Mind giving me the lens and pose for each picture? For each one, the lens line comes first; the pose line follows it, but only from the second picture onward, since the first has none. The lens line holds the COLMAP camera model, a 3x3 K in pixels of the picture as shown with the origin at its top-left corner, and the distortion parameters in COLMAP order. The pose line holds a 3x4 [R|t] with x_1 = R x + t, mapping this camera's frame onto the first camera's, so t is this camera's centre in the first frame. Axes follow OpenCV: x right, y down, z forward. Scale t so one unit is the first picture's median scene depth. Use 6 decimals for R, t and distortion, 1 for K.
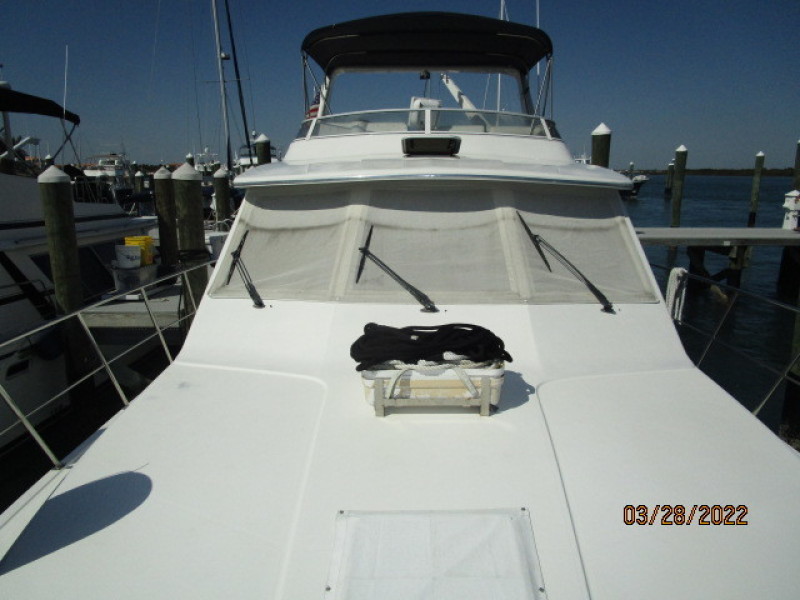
lens RADIAL K [[567.6, 0, 388.9], [0, 567.6, 305.3], [0, 0, 1]] dist [-0.030226, 0.005431]
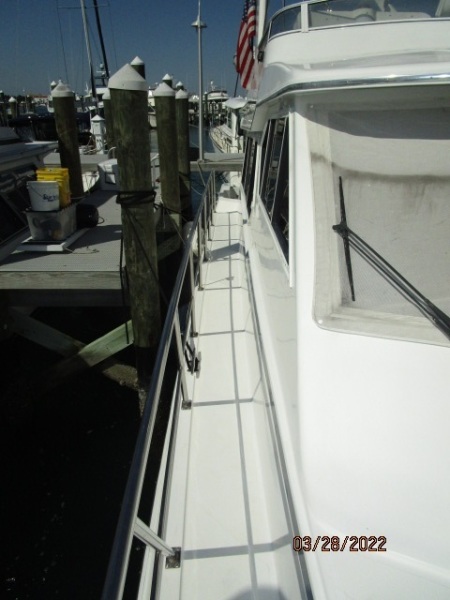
lens RADIAL K [[425.7, 0, 225.0], [0, 425.7, 300.0], [0, 0, 1]] dist [-0.030226, 0.005431]
pose [[0.999112, -0.010739, 0.040738, -0.233418], [0.002247, 0.979174, 0.203009, -0.063456], [-0.042070, -0.202737, 0.978329, 0.375468]]
